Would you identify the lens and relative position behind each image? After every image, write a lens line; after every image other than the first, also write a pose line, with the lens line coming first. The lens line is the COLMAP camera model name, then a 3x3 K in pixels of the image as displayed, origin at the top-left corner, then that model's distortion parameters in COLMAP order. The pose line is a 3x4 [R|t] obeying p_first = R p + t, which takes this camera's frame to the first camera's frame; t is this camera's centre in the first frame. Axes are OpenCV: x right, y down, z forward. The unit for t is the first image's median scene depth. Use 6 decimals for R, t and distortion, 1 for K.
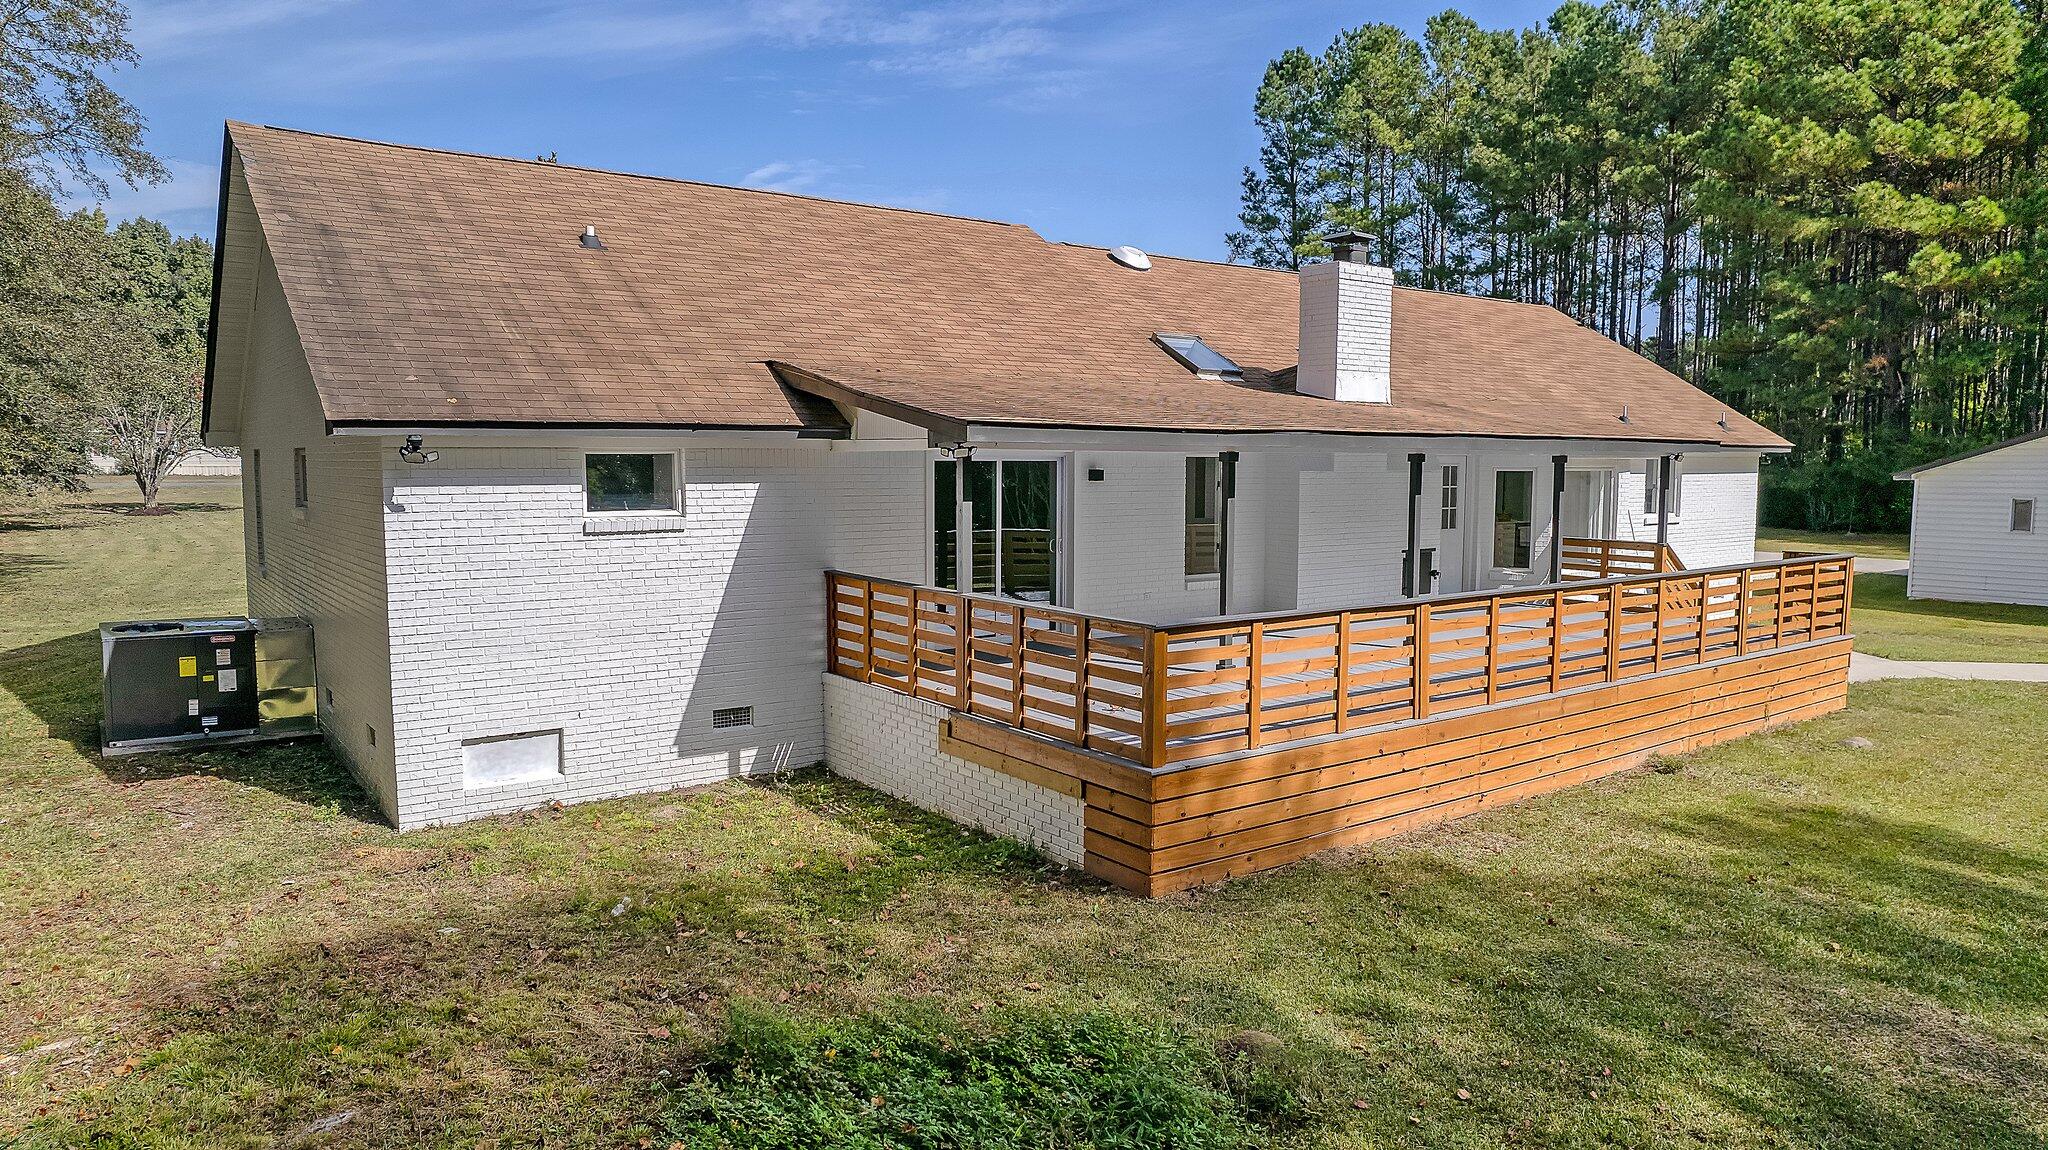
lens RADIAL K [[1289.7, 0, 1024.0], [0, 1289.7, 575.0], [0, 0, 1]] dist [-0.055636, 0.045643]
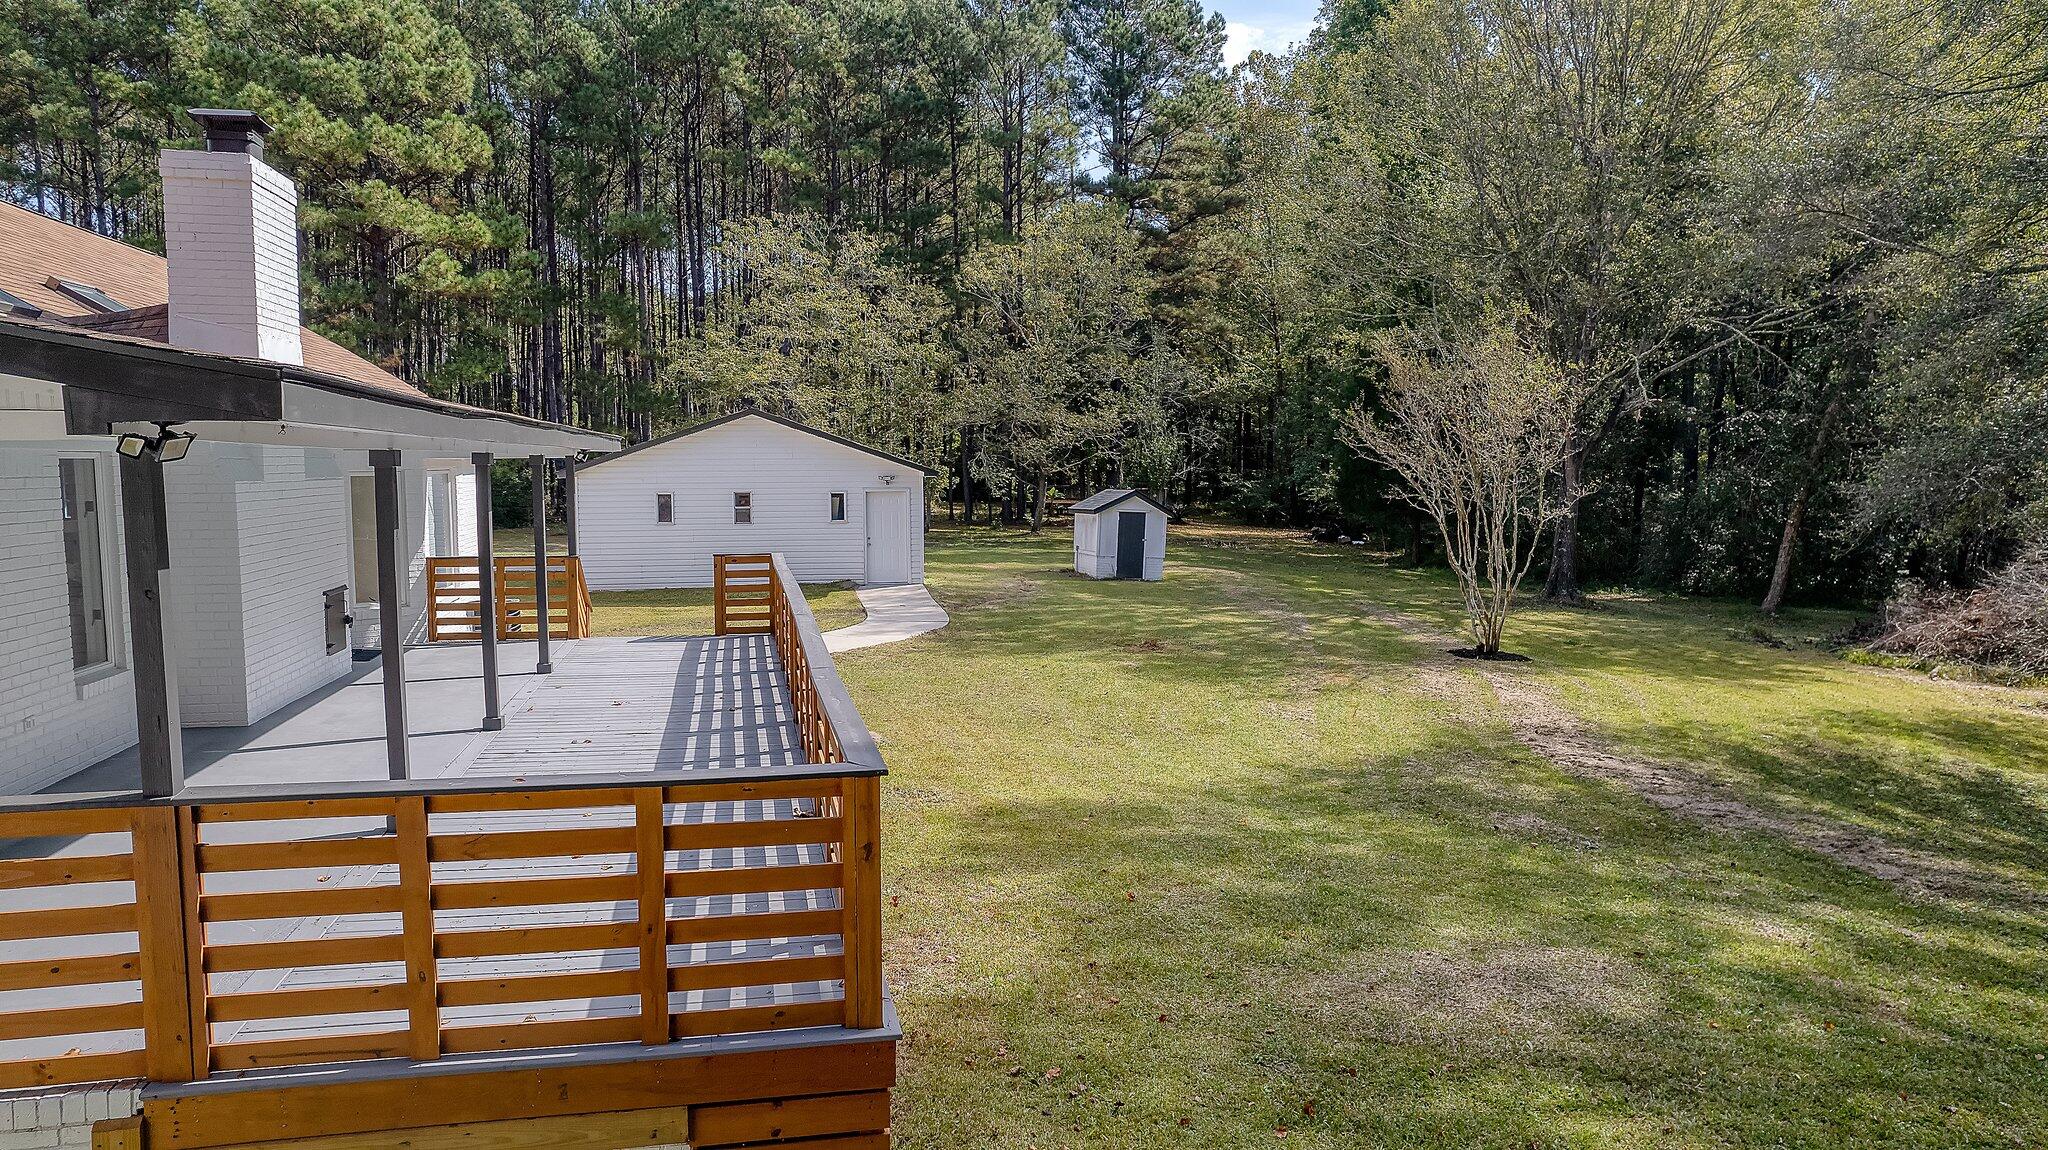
lens RADIAL K [[1289.7, 0, 1024.0], [0, 1289.7, 575.0], [0, 0, 1]] dist [-0.055636, 0.045643]
pose [[0.394378, -0.077639, 0.915663, -0.128908], [0.073644, 0.995890, 0.052723, -0.023944], [-0.915993, 0.046640, 0.398475, 0.251300]]
